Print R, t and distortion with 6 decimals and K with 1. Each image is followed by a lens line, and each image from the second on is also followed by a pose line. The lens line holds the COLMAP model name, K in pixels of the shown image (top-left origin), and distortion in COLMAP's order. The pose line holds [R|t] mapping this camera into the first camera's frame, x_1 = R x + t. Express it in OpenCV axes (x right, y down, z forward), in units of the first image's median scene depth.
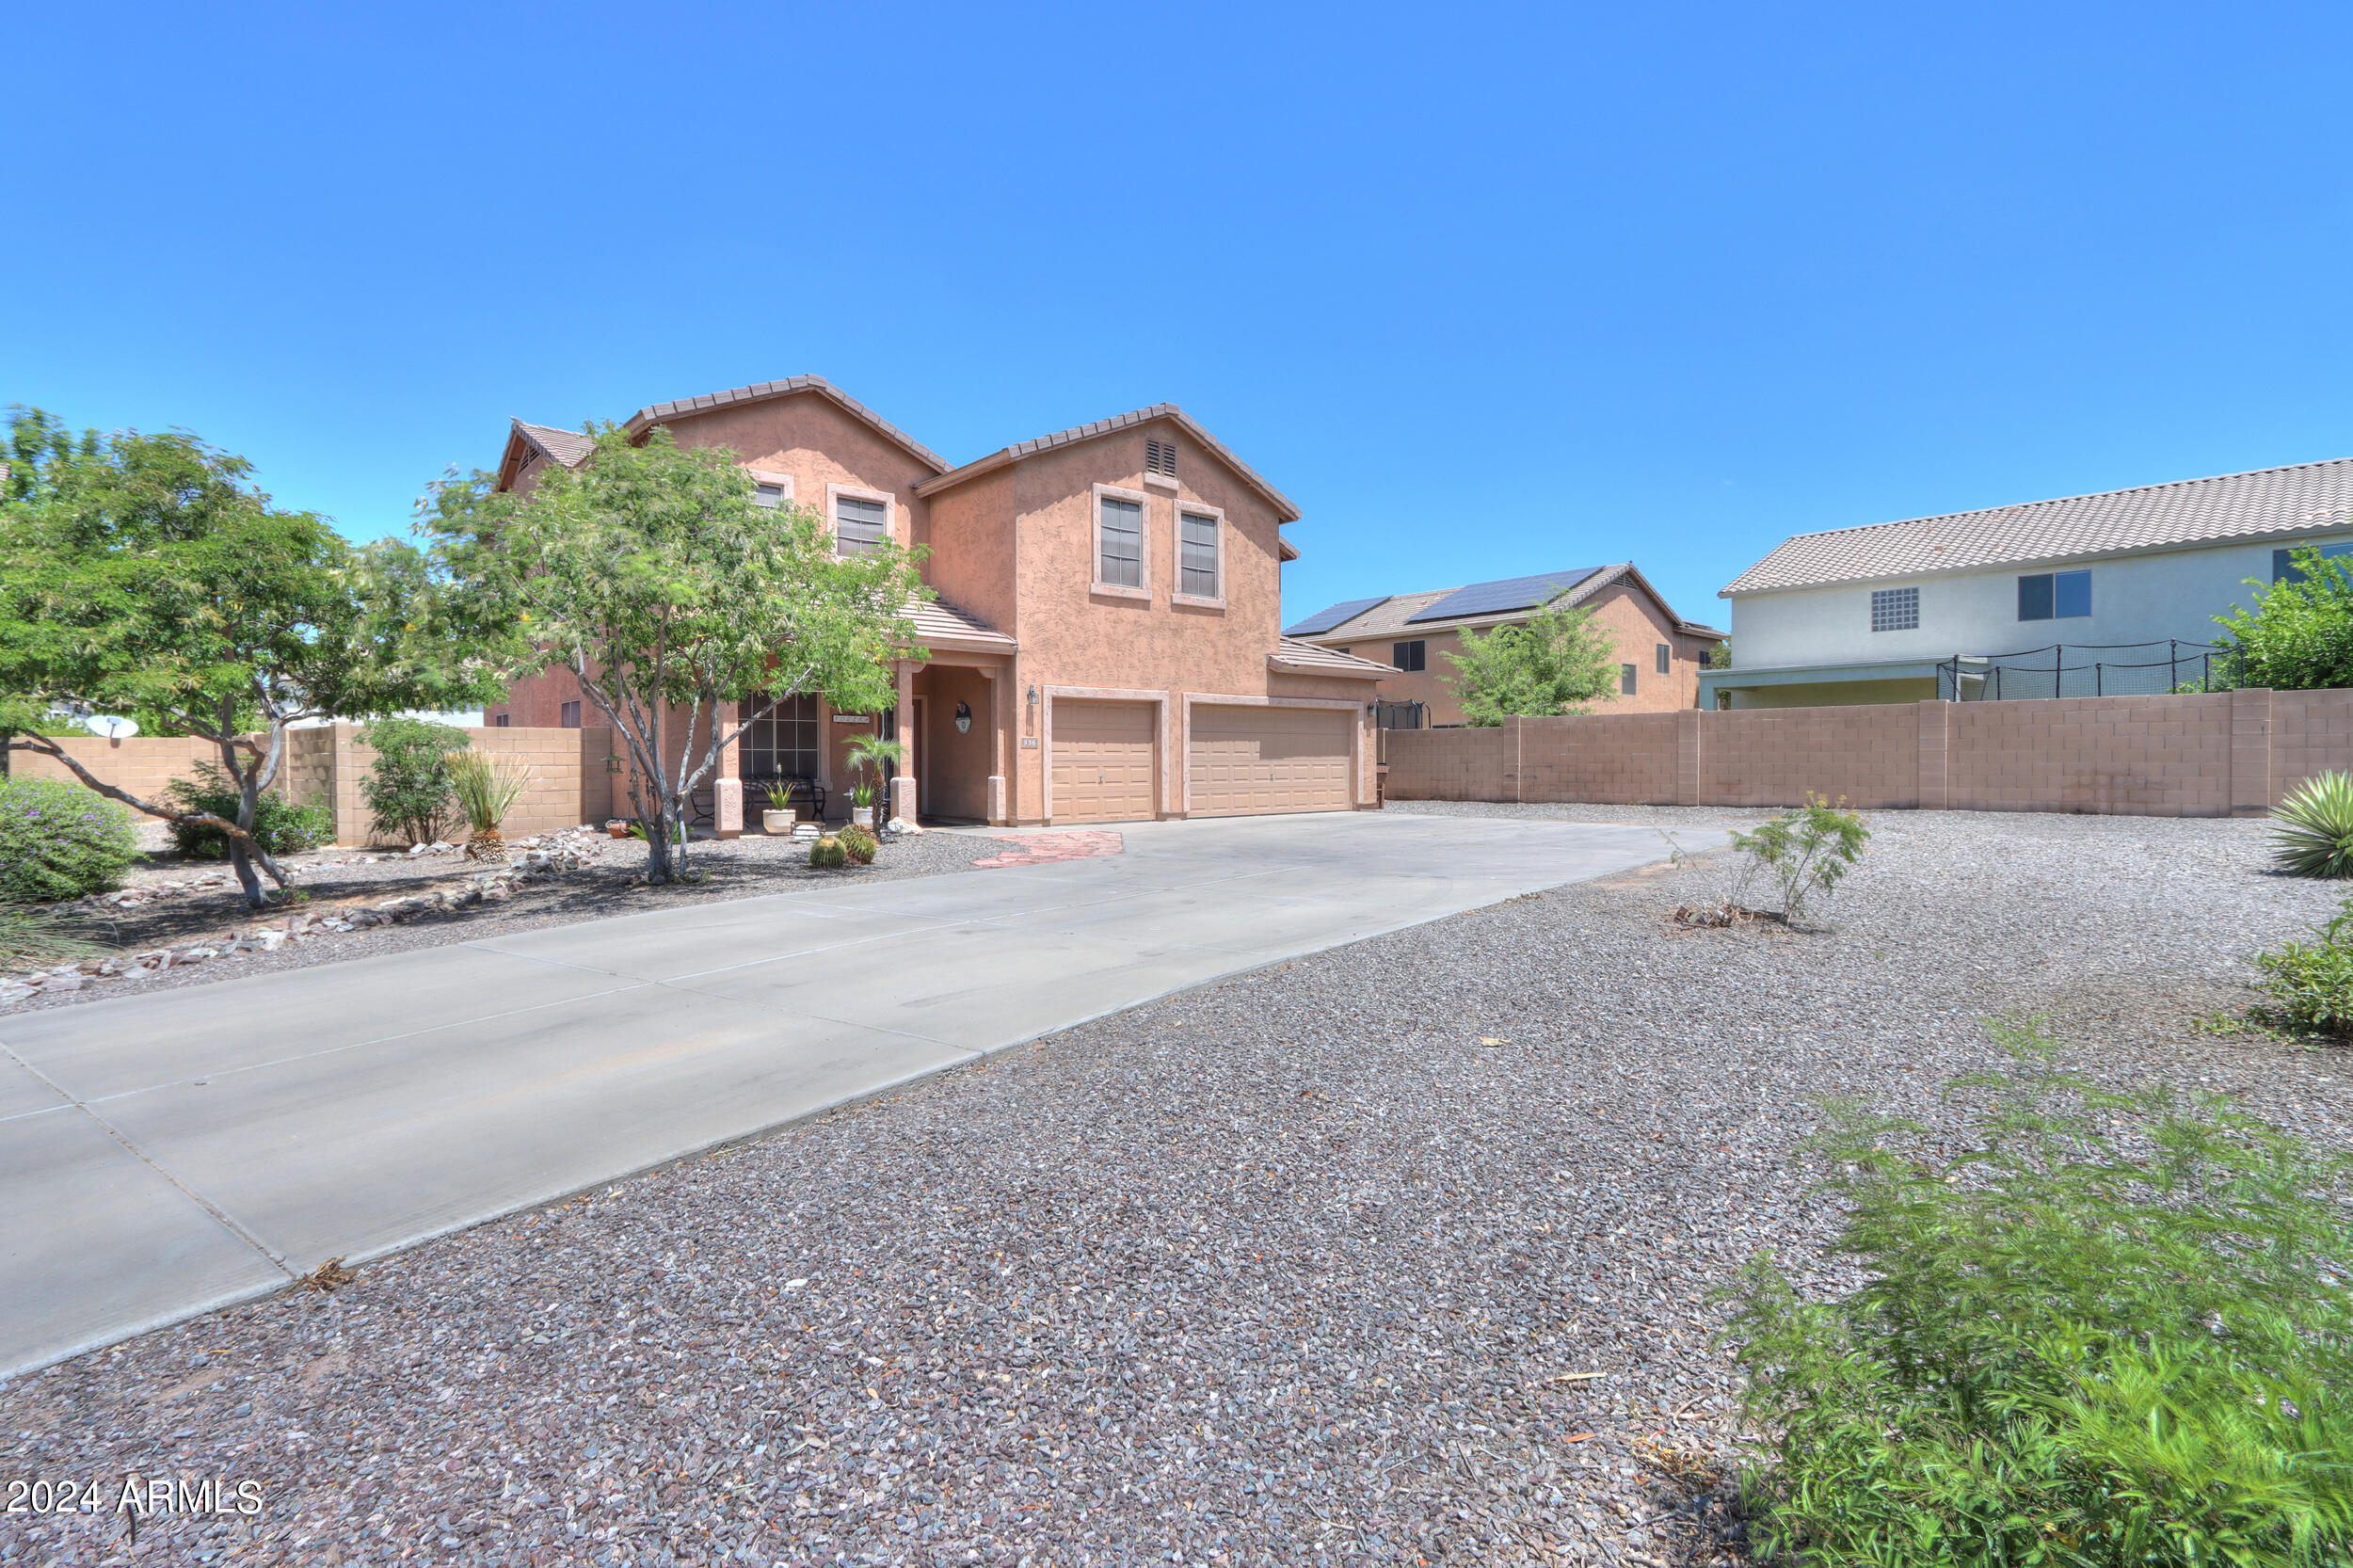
lens RADIAL K [[1095.7, 0, 1155.5], [0, 1095.7, 783.2], [0, 0, 1]] dist [-0.017300, 0.001565]
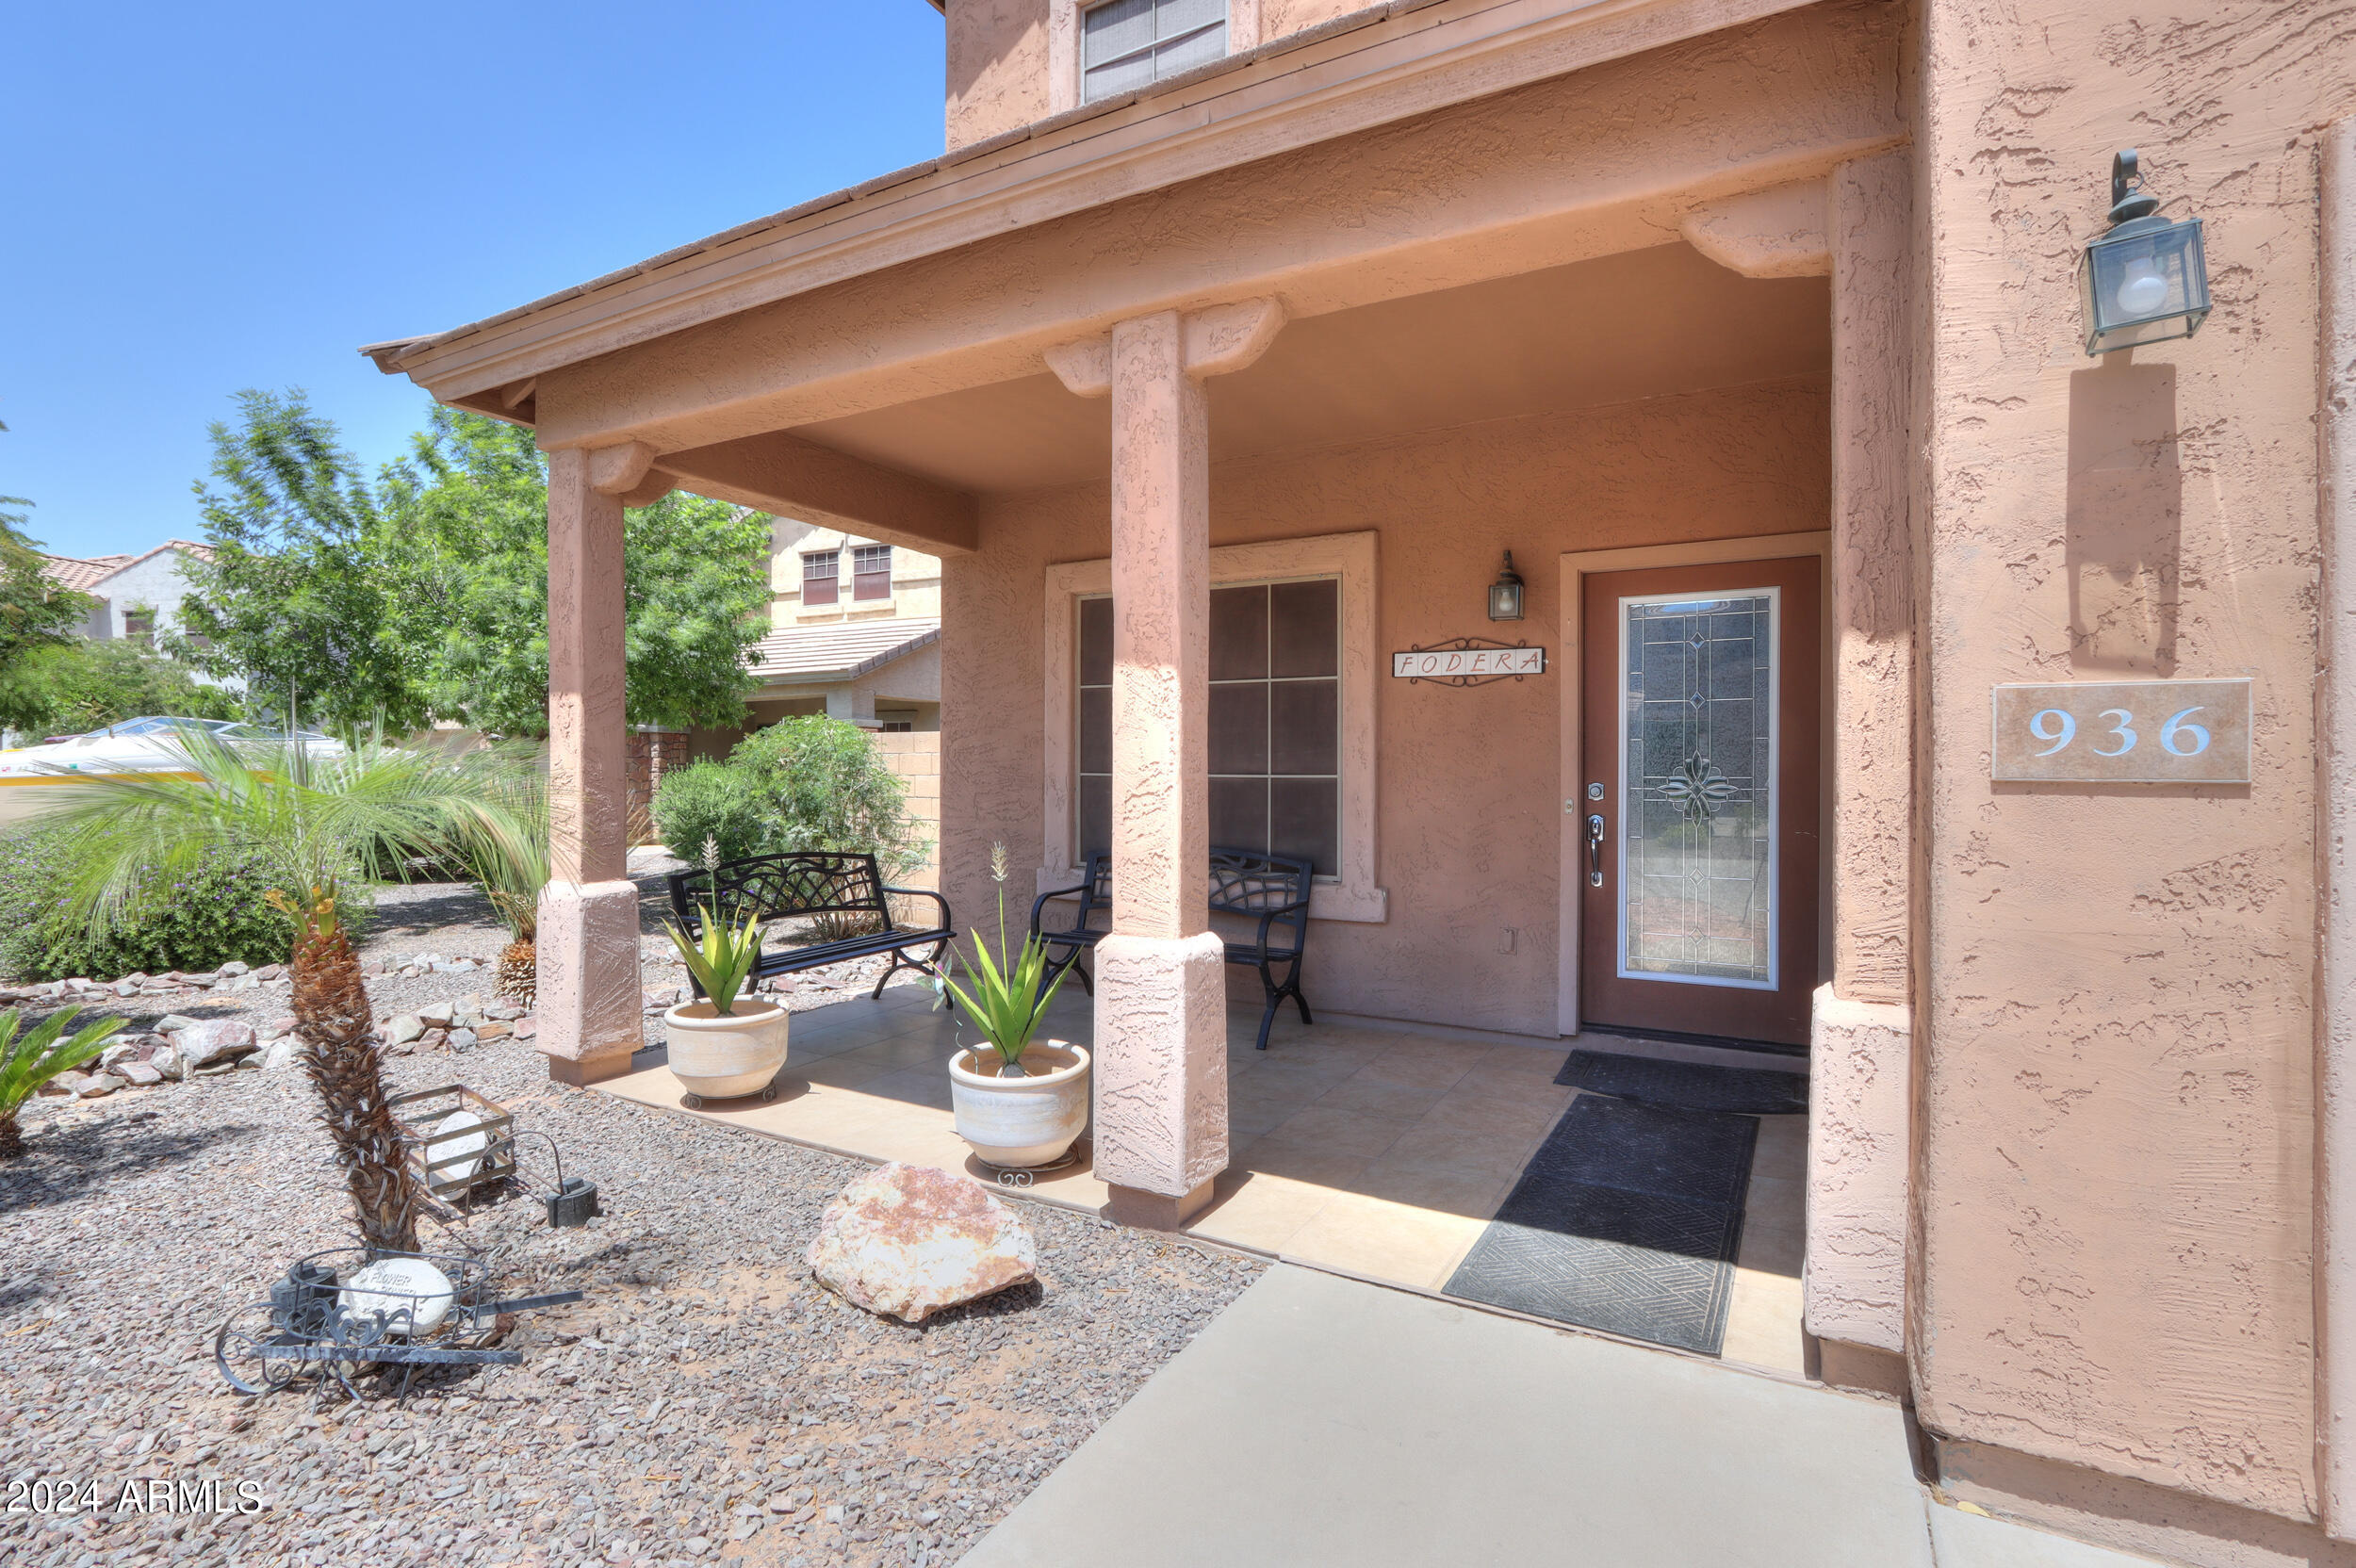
lens RADIAL K [[1139.7, 0, 1066.3], [0, 1139.7, 777.1], [0, 0, 1]] dist [-0.016431, -0.000135]
pose [[0.262827, 0.010311, -0.964788, -0.034804], [-0.019786, 0.999790, 0.005295, -0.028157], [0.964640, 0.017698, 0.262976, 0.788207]]
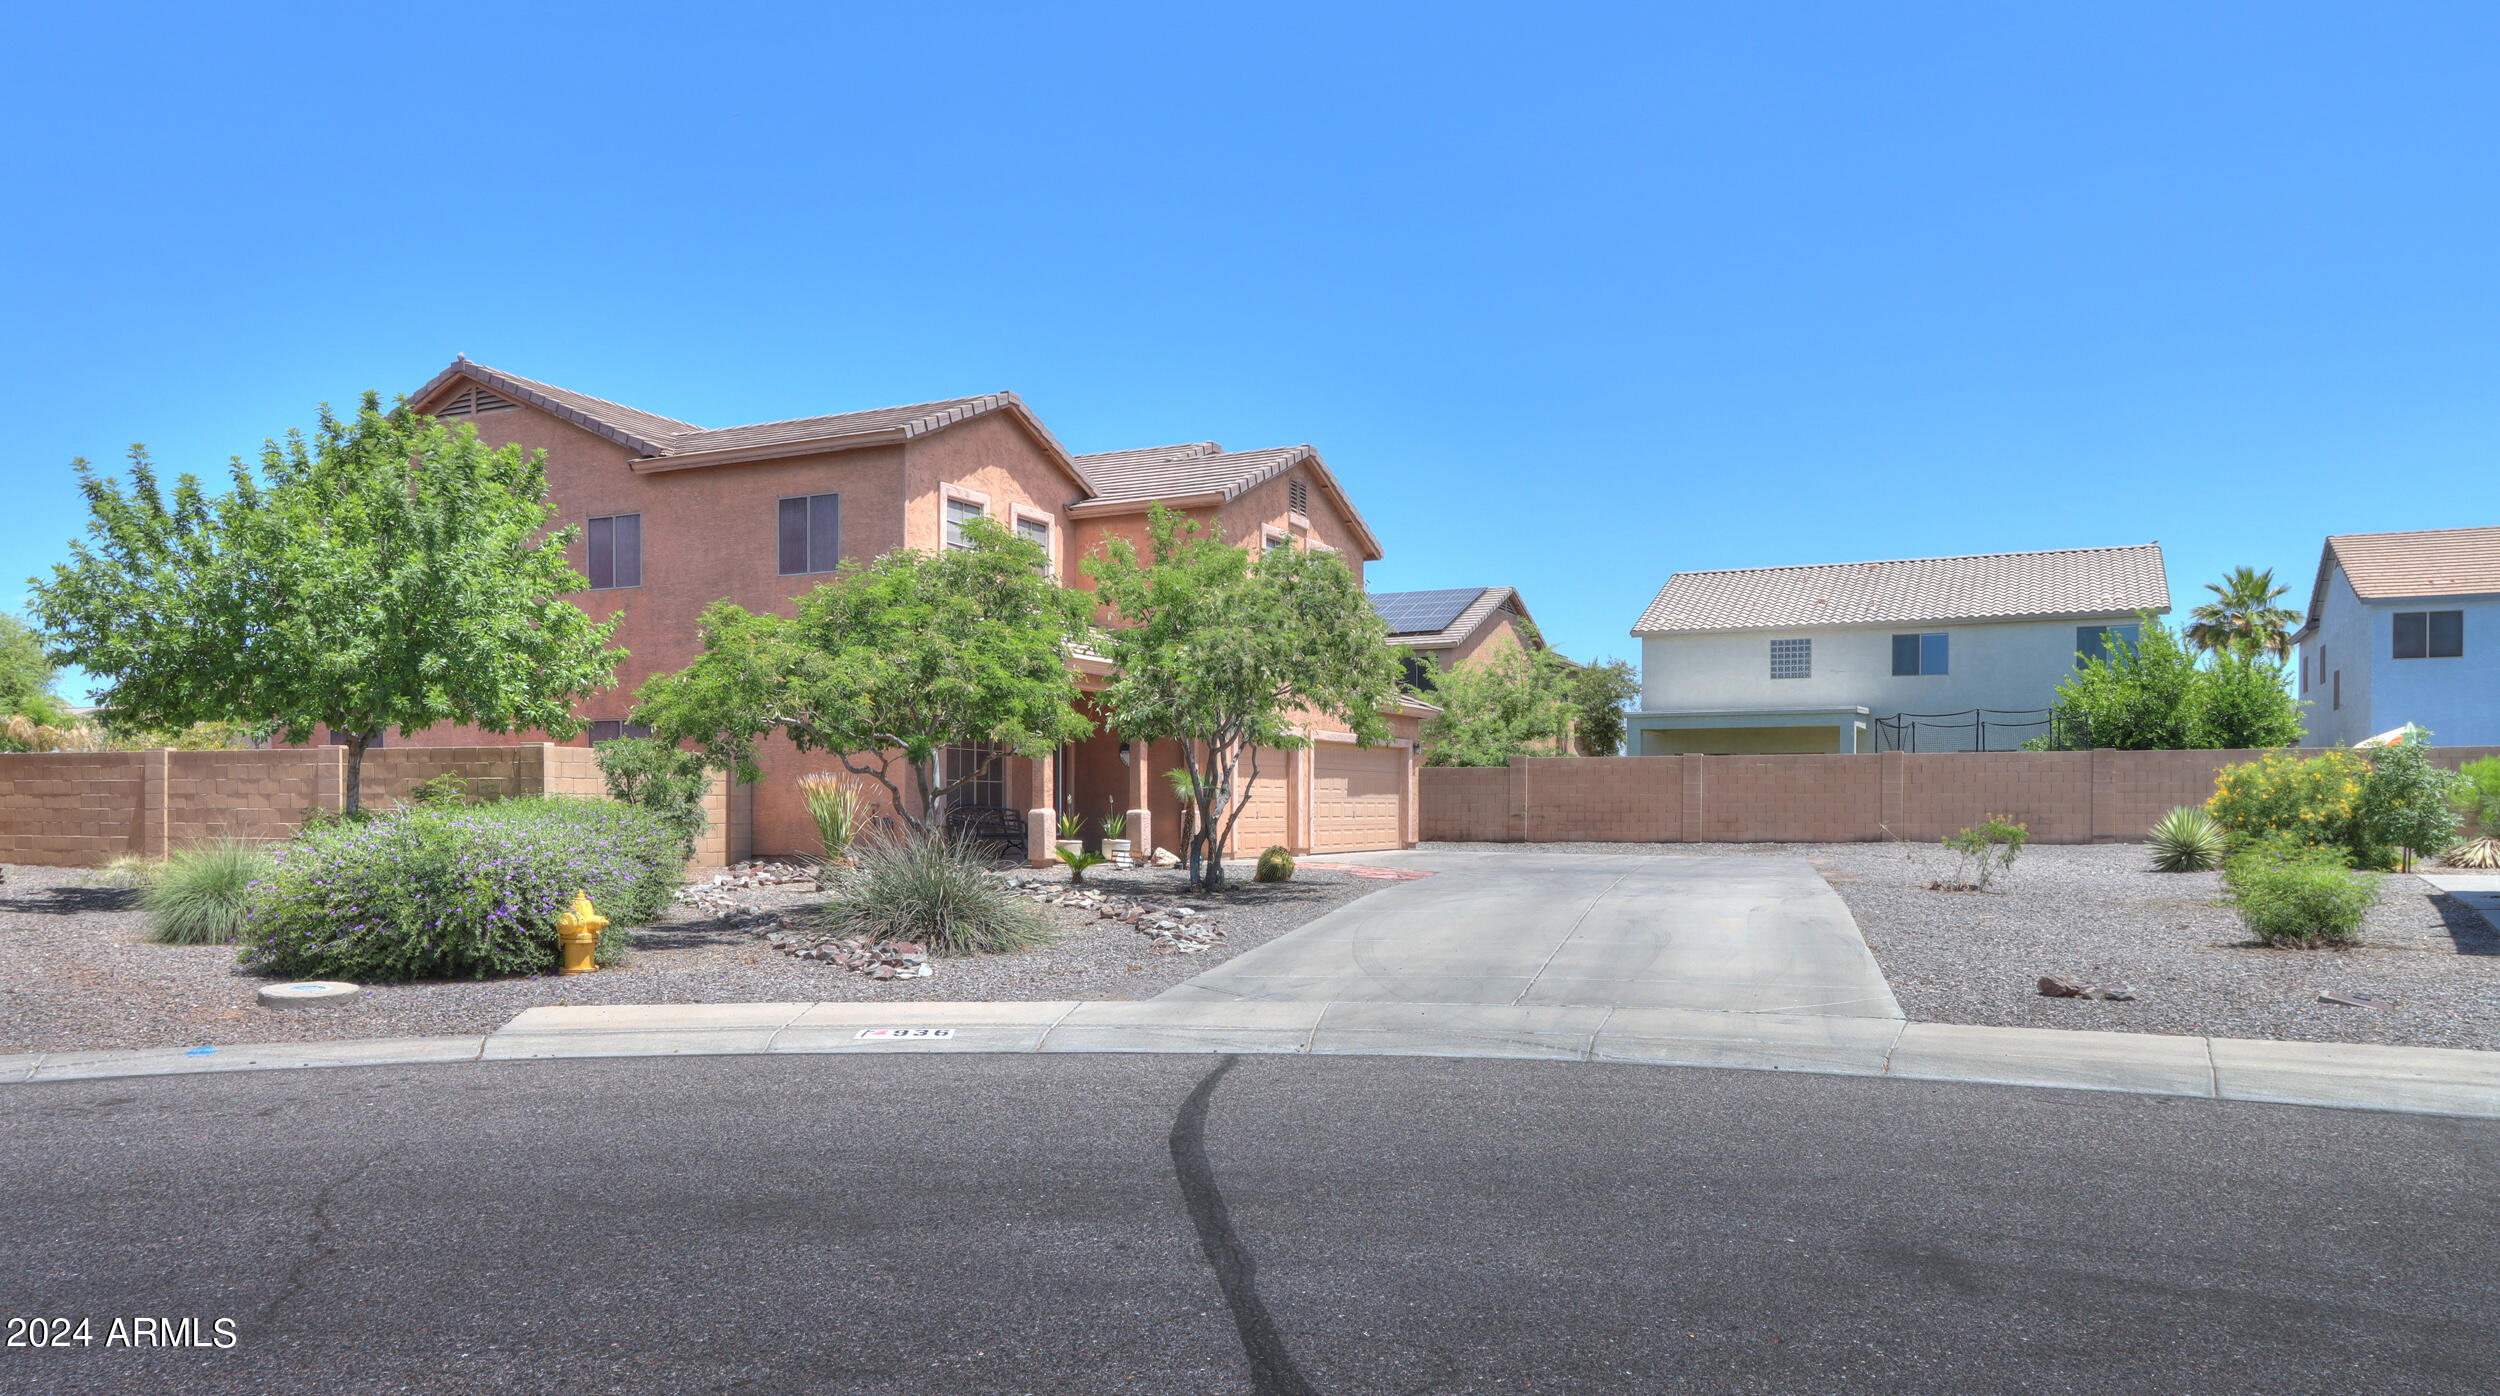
lens RADIAL K [[1654.1, 0, 1309.2], [0, 1654.1, 827.2], [0, 0, 1]] dist [0.005373, 0.001406]
pose [[0.911180, 0.000419, 0.412008, -0.609536], [0.003008, 0.999966, -0.007671, 0.019349], [-0.411997, 0.008229, 0.911148, -0.392679]]
